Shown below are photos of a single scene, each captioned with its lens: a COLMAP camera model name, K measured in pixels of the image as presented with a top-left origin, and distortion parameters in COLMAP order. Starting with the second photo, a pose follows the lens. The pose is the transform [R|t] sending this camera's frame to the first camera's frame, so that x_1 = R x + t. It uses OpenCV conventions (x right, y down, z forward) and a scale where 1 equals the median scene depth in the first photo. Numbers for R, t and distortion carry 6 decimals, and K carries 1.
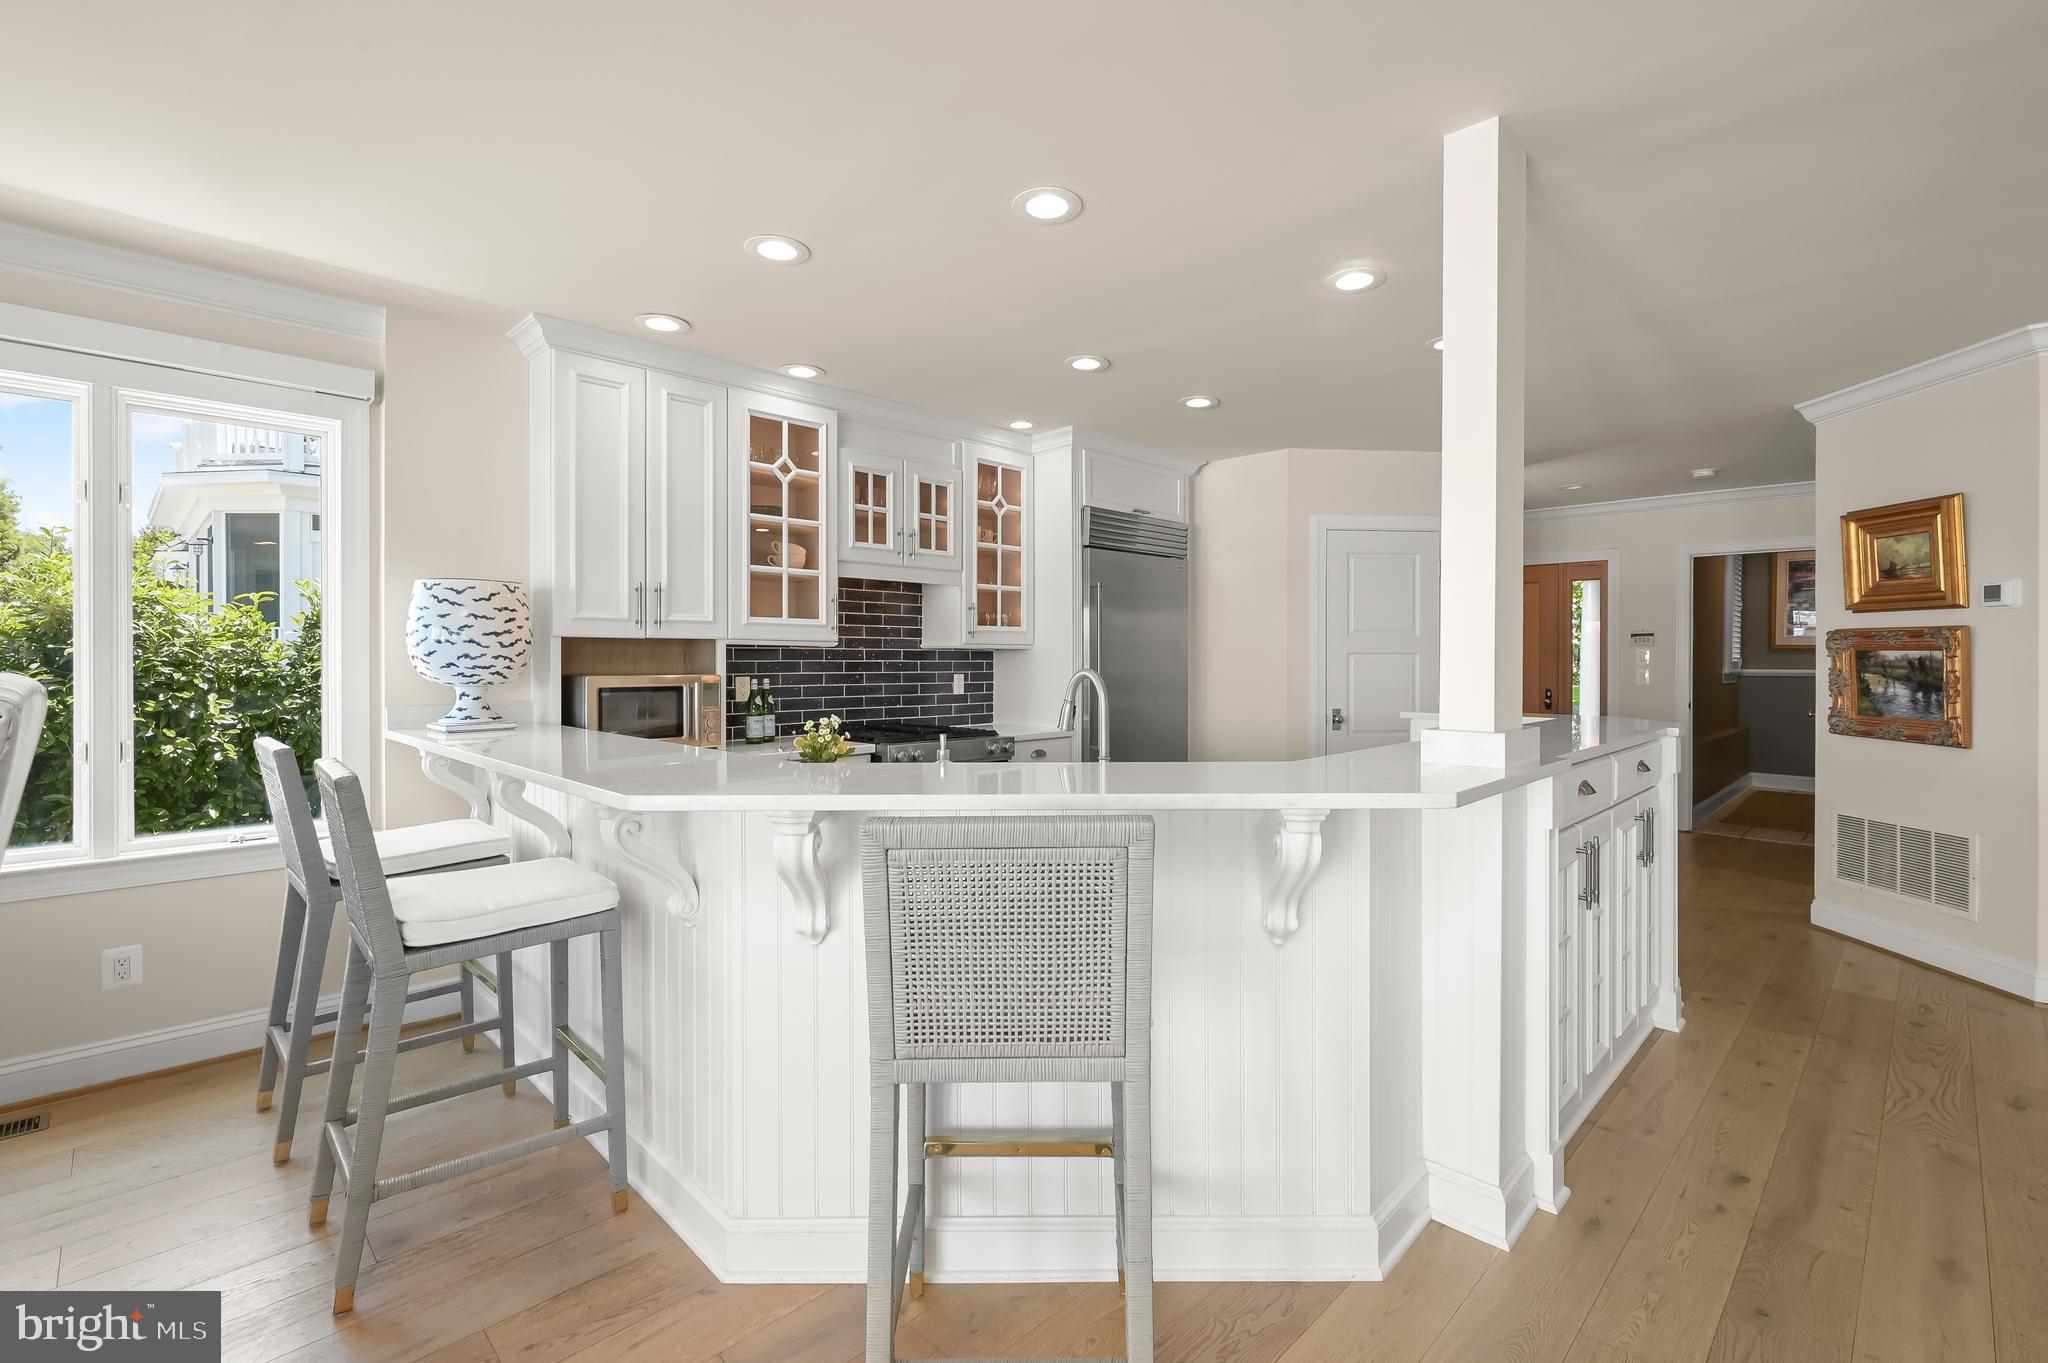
lens RADIAL K [[903.5, 0, 1034.0], [0, 903.5, 659.2], [0, 0, 1]] dist [-0.000300, 0.000489]
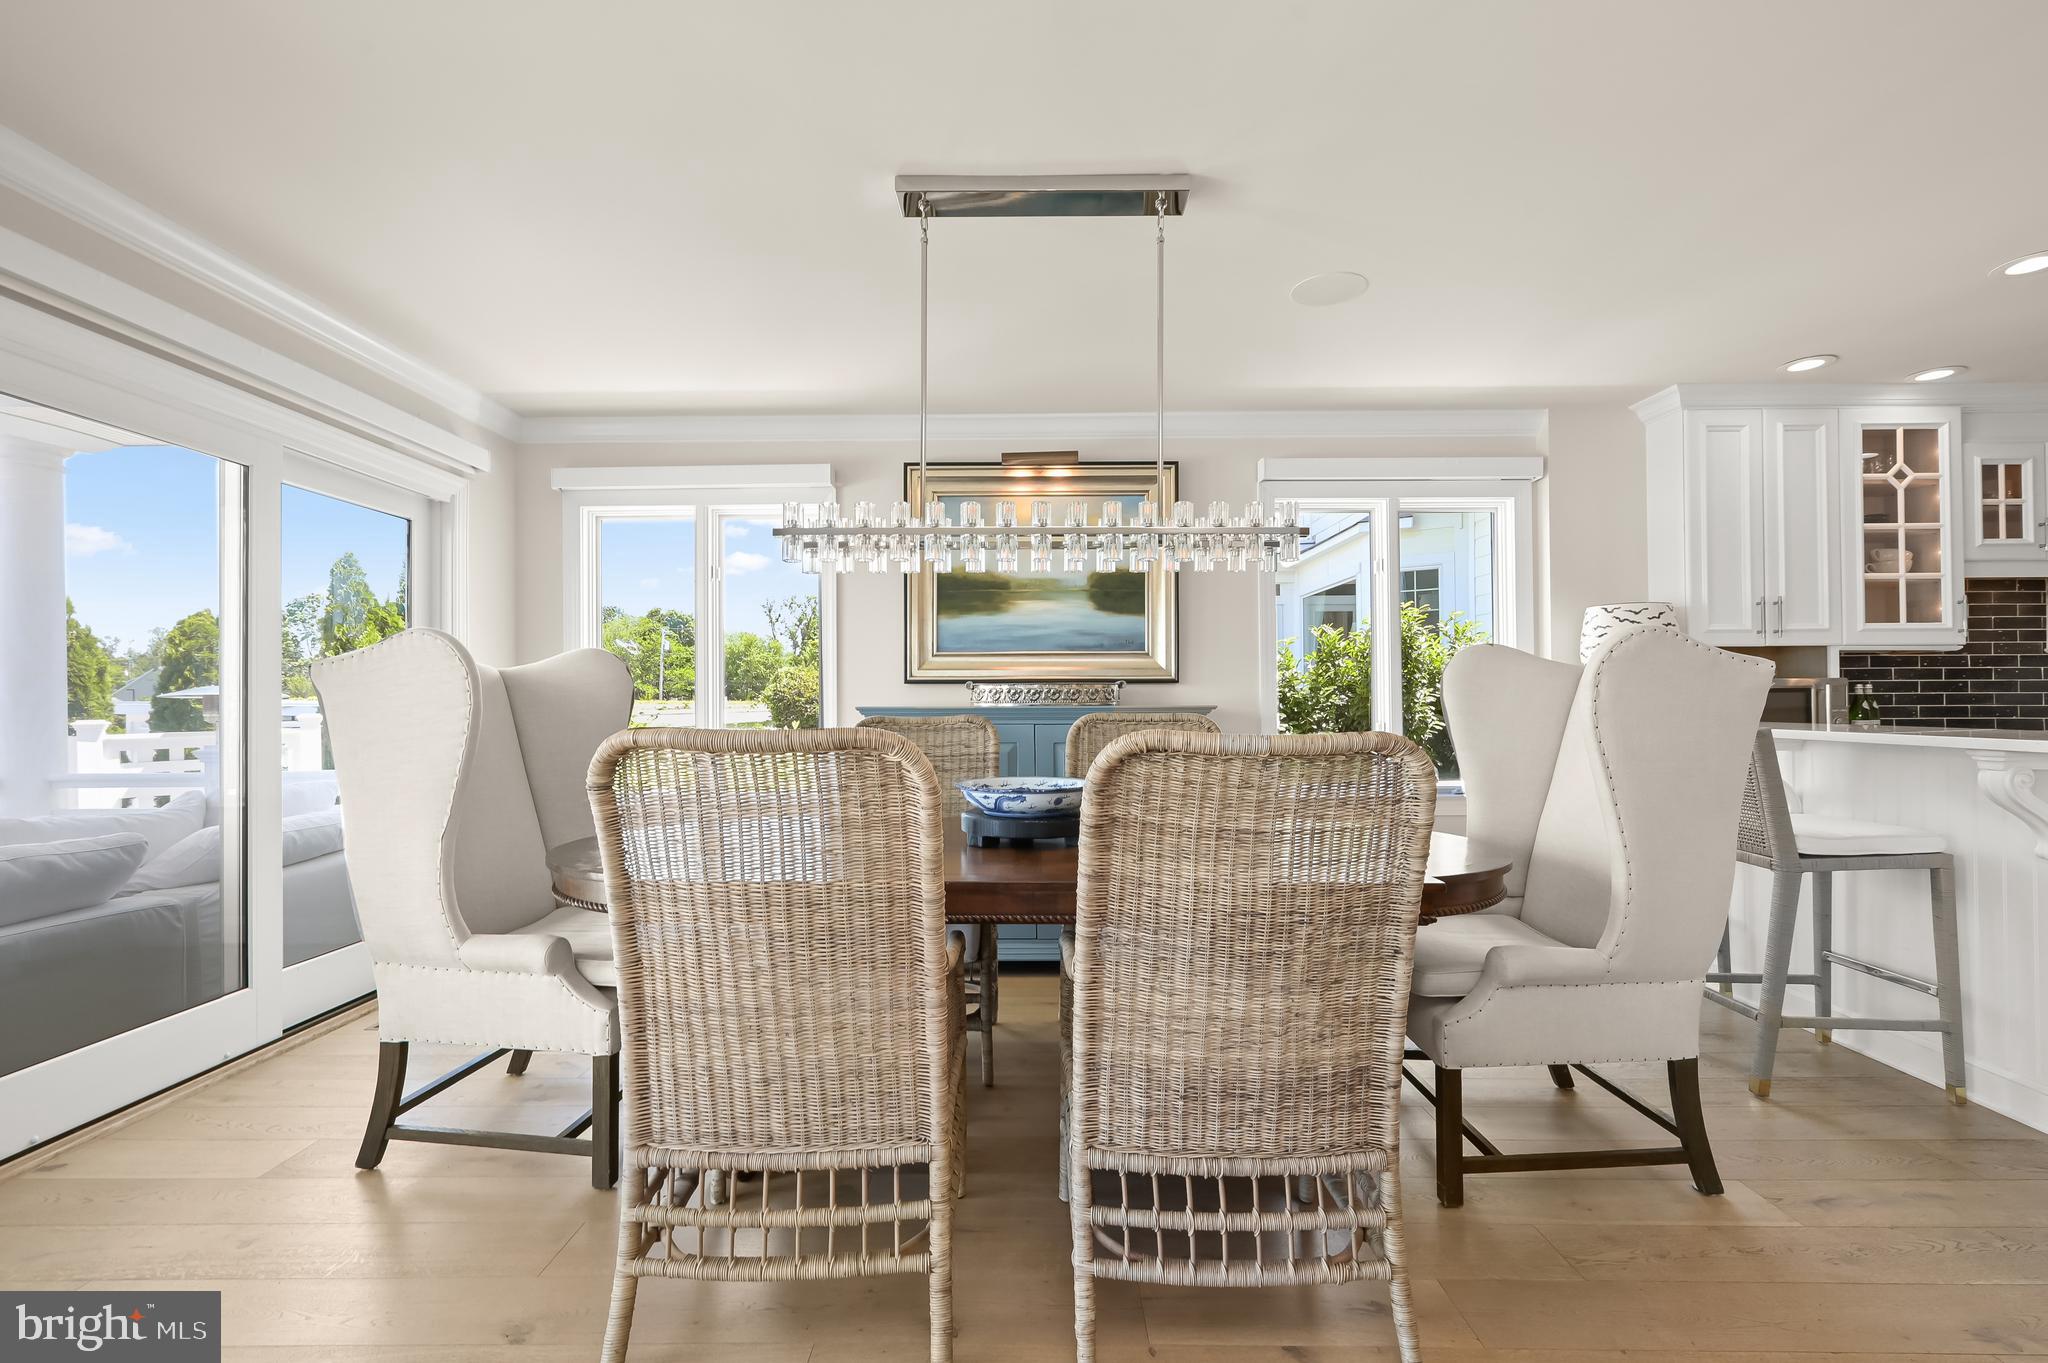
lens RADIAL K [[888.8, 0, 1031.5], [0, 888.8, 695.4], [0, 0, 1]] dist [0.002232, 0.000772]
pose [[0.710237, -0.012923, -0.703844, -0.259981], [0.008250, 0.999916, -0.010034, 0.036304], [0.703915, 0.001320, 0.710283, -0.380472]]
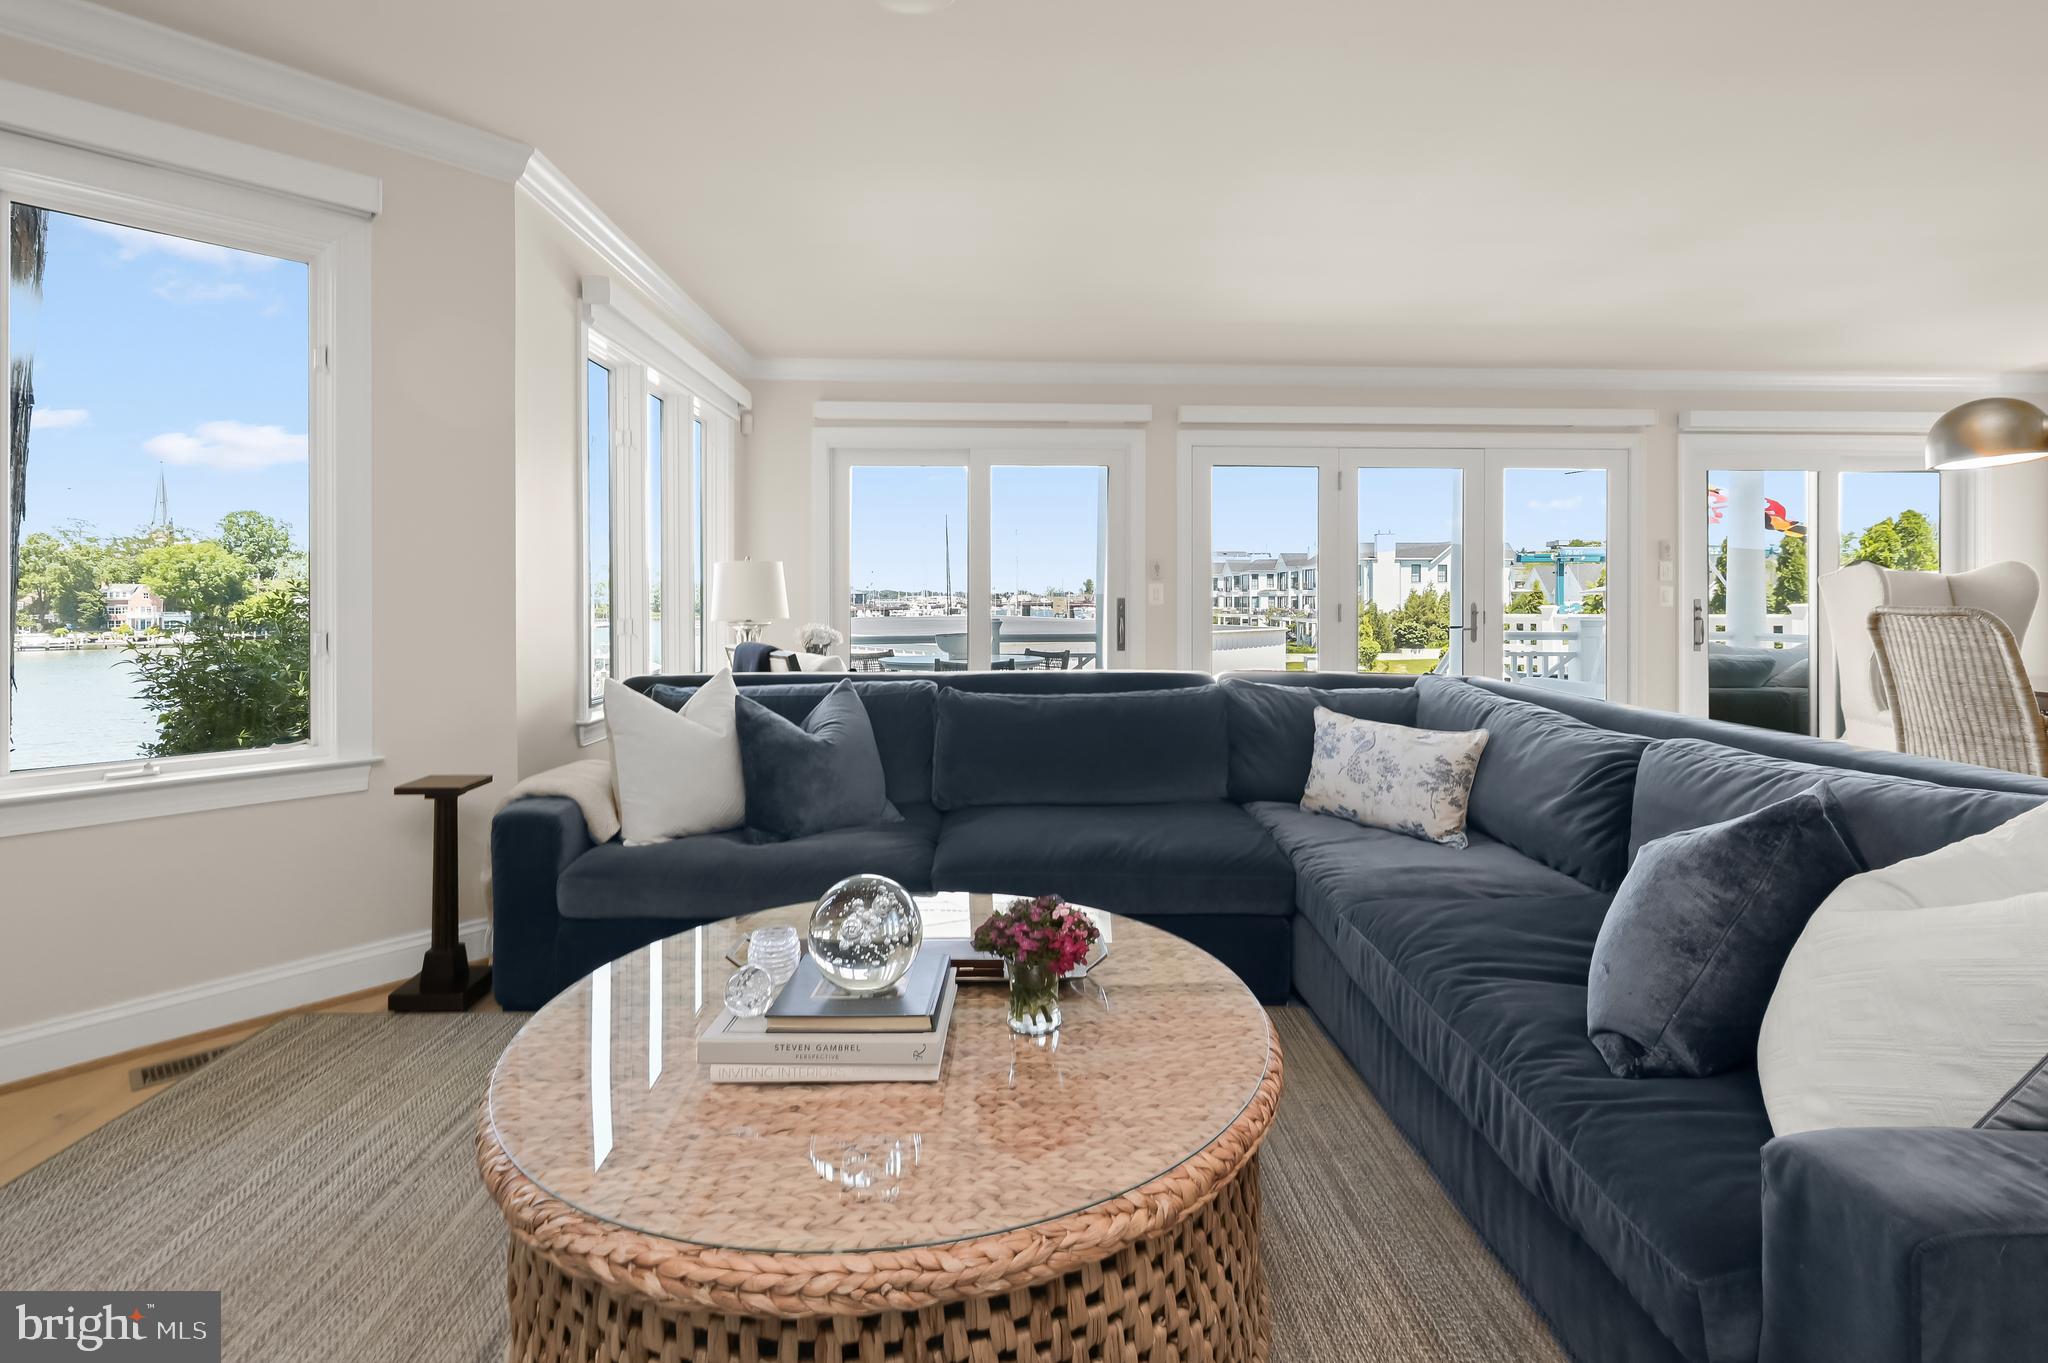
lens RADIAL K [[950.8, 0, 1026.3], [0, 950.8, 604.3], [0, 0, 1]] dist [0.001741, 0.000408]
pose [[-0.681986, 0.003652, -0.731356, 0.693600], [0.000145, 0.999988, 0.004859, 0.038813], [0.731365, 0.003208, -0.681979, -0.212003]]
